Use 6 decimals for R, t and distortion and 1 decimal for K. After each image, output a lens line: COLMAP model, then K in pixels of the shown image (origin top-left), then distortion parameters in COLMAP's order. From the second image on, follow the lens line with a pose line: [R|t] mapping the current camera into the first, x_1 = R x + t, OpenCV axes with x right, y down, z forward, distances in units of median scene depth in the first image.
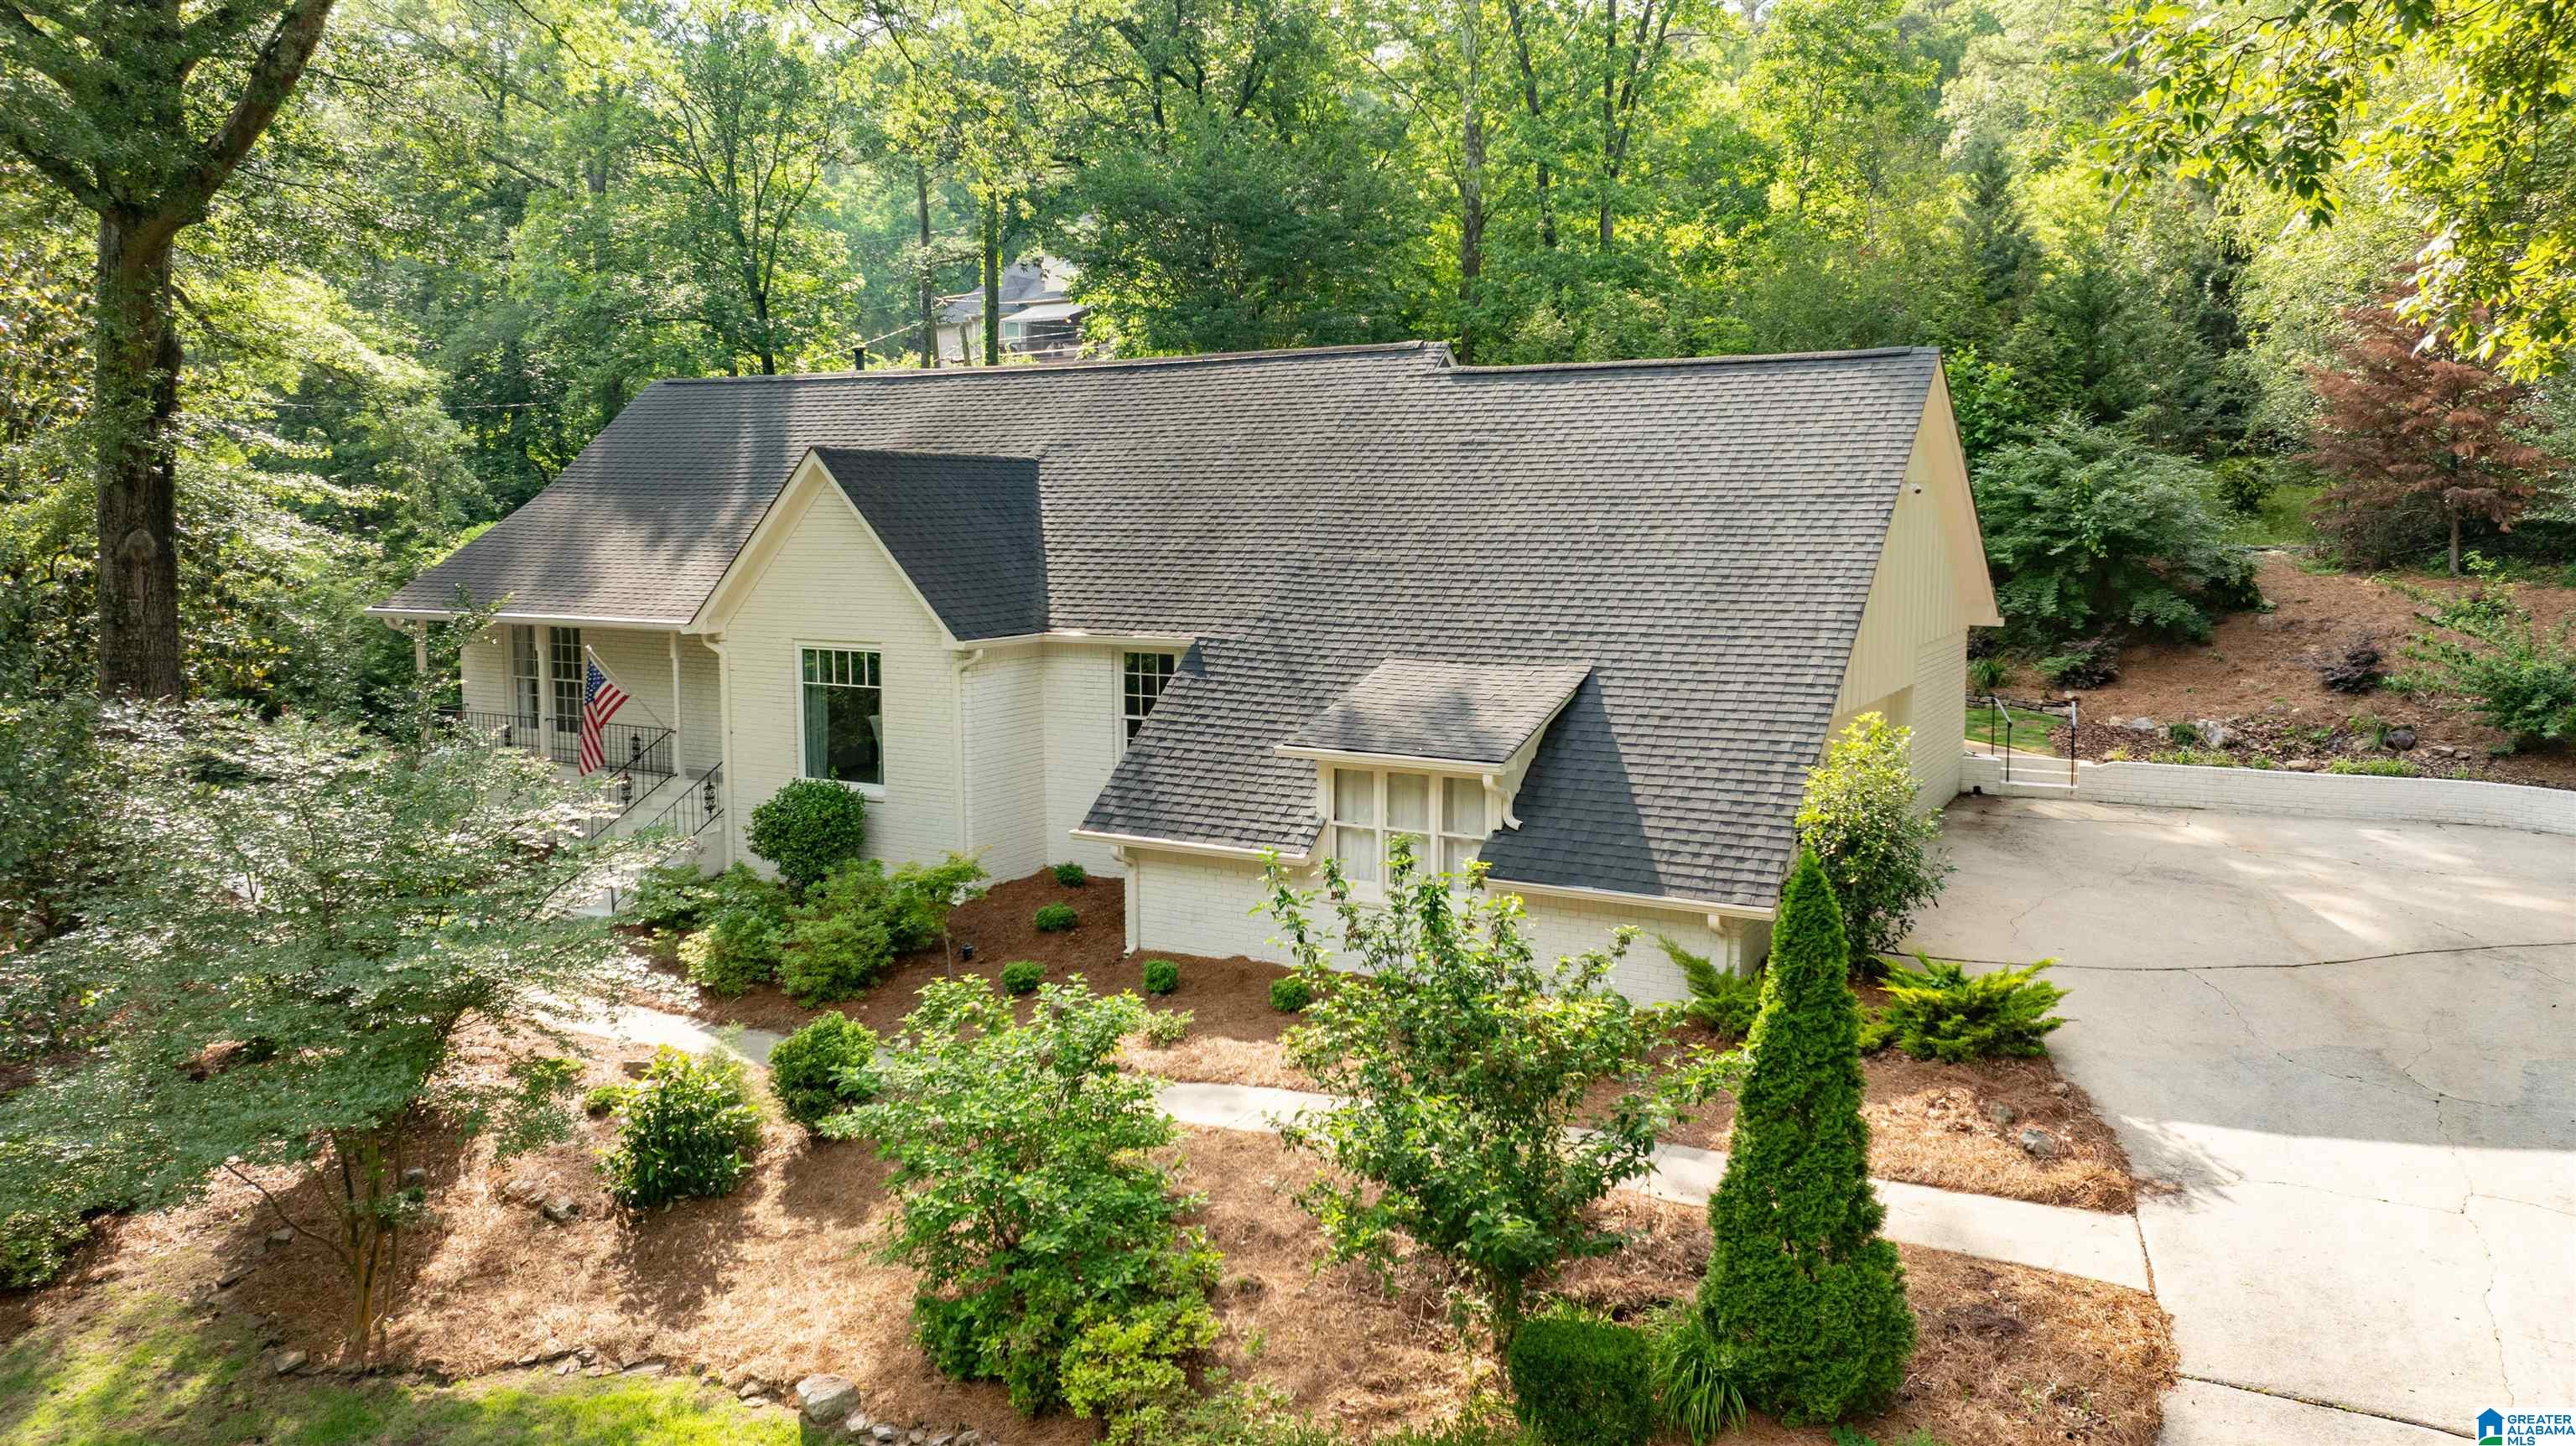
lens RADIAL K [[1835.4, 0, 1288.0], [0, 1835.4, 723.0], [0, 0, 1]] dist [0.004769, 0.000126]
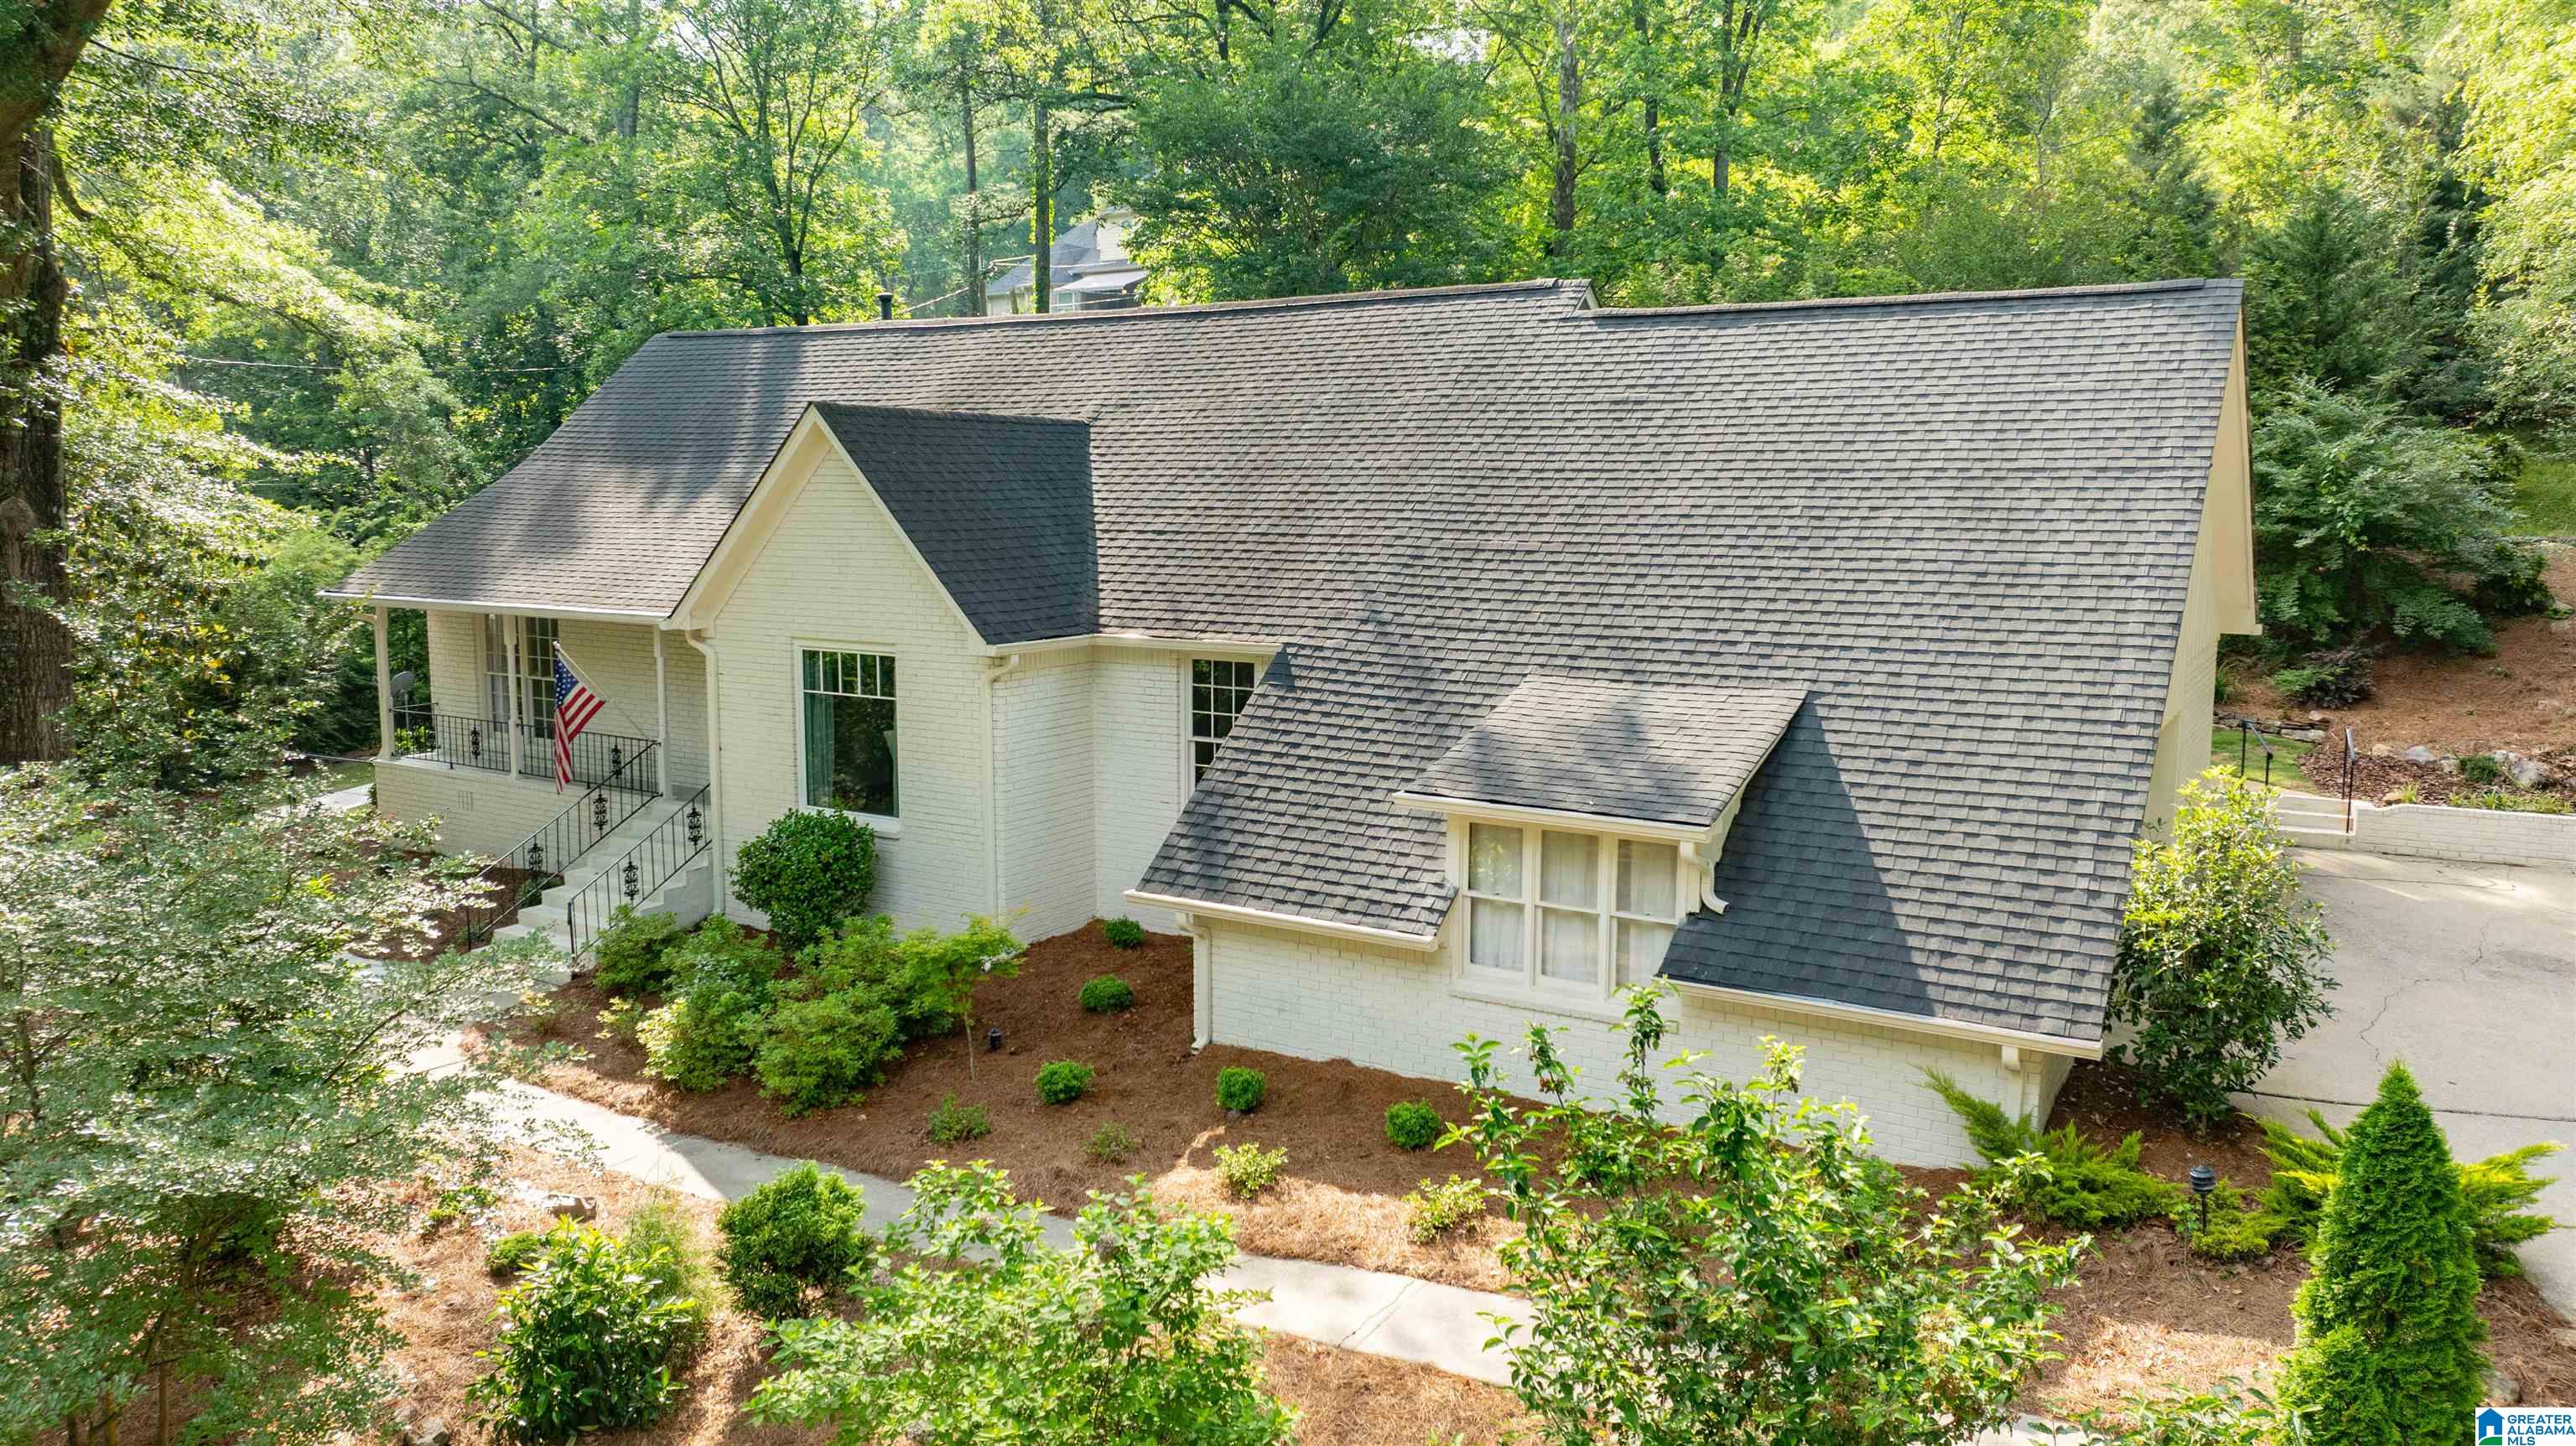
lens RADIAL K [[1793.9, 0, 1259.3], [0, 1793.9, 800.0], [0, 0, 1]] dist [0.000637, 0.002680]
pose [[0.999067, 0.014298, -0.040755, -0.026589], [-0.012055, 0.998426, 0.054779, -0.020144], [0.041474, -0.054236, 0.997666, 0.206934]]
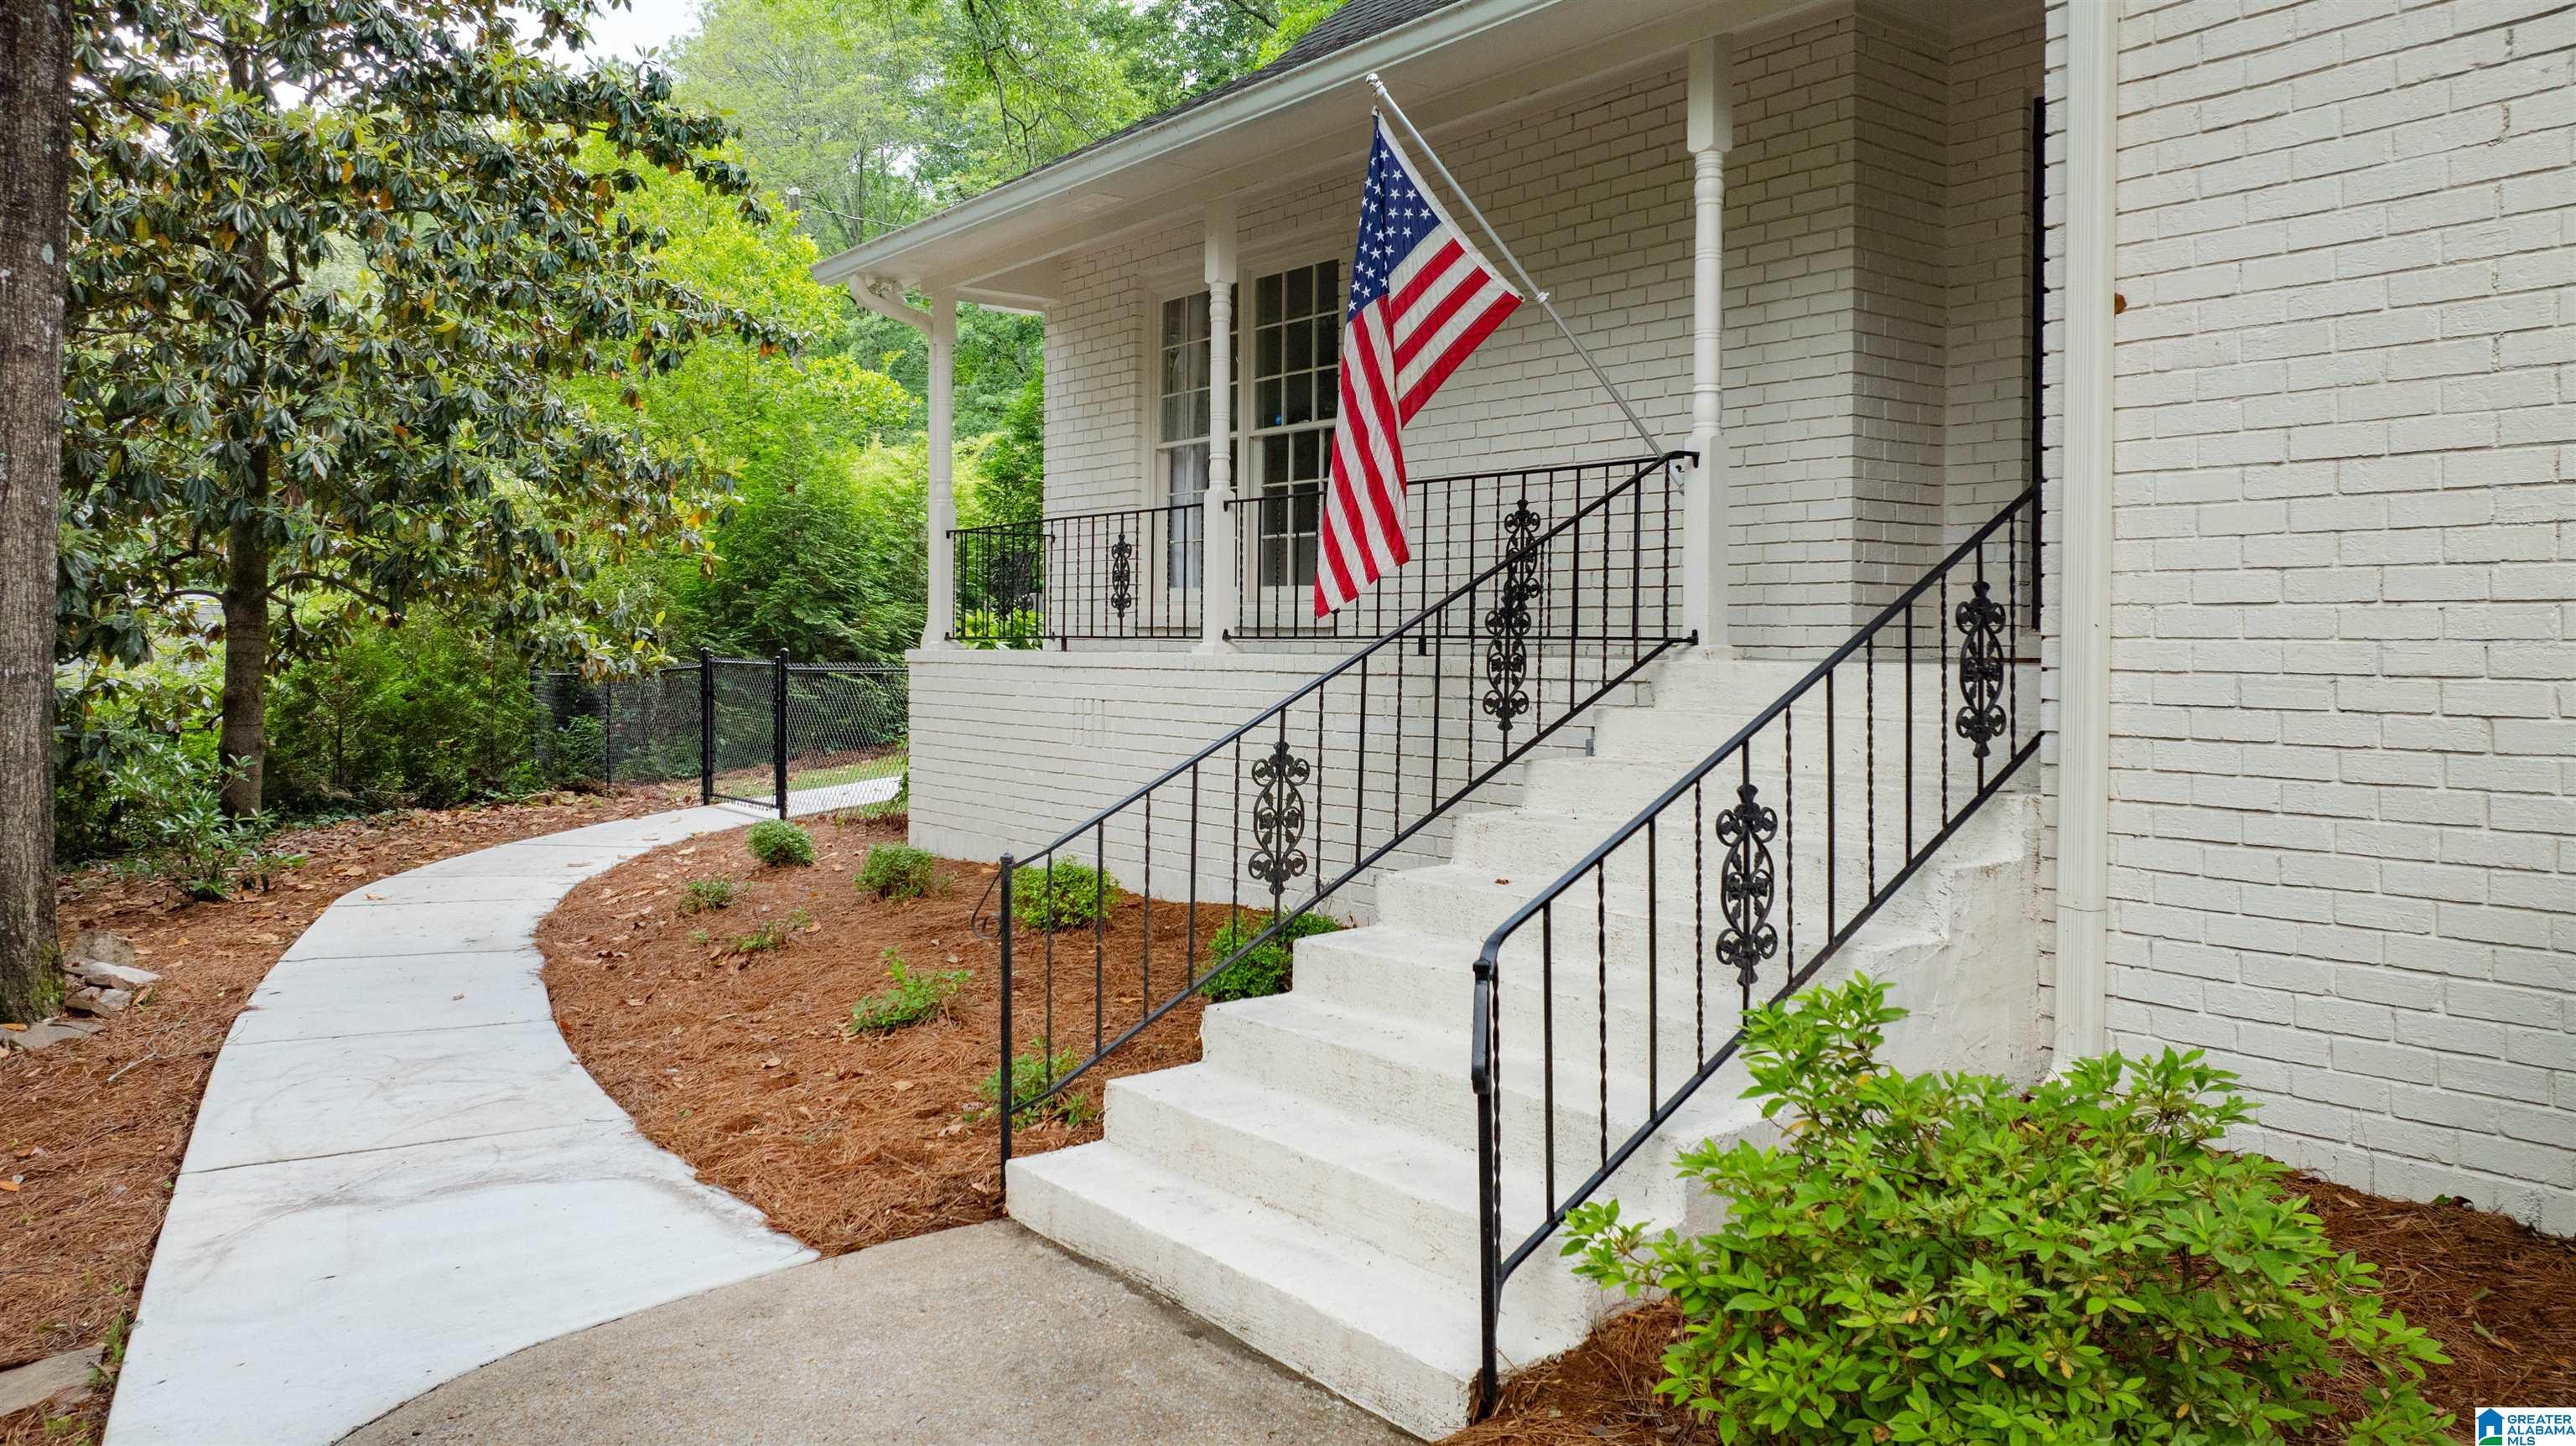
lens RADIAL K [[1835.4, 0, 1288.0], [0, 1835.4, 723.0], [0, 0, 1]] dist [0.004769, 0.000126]
pose [[0.924990, 0.017885, -0.379569, -0.324190], [-0.045185, 0.996981, -0.063137, 0.063381], [0.377294, 0.075552, 0.923006, 0.847365]]
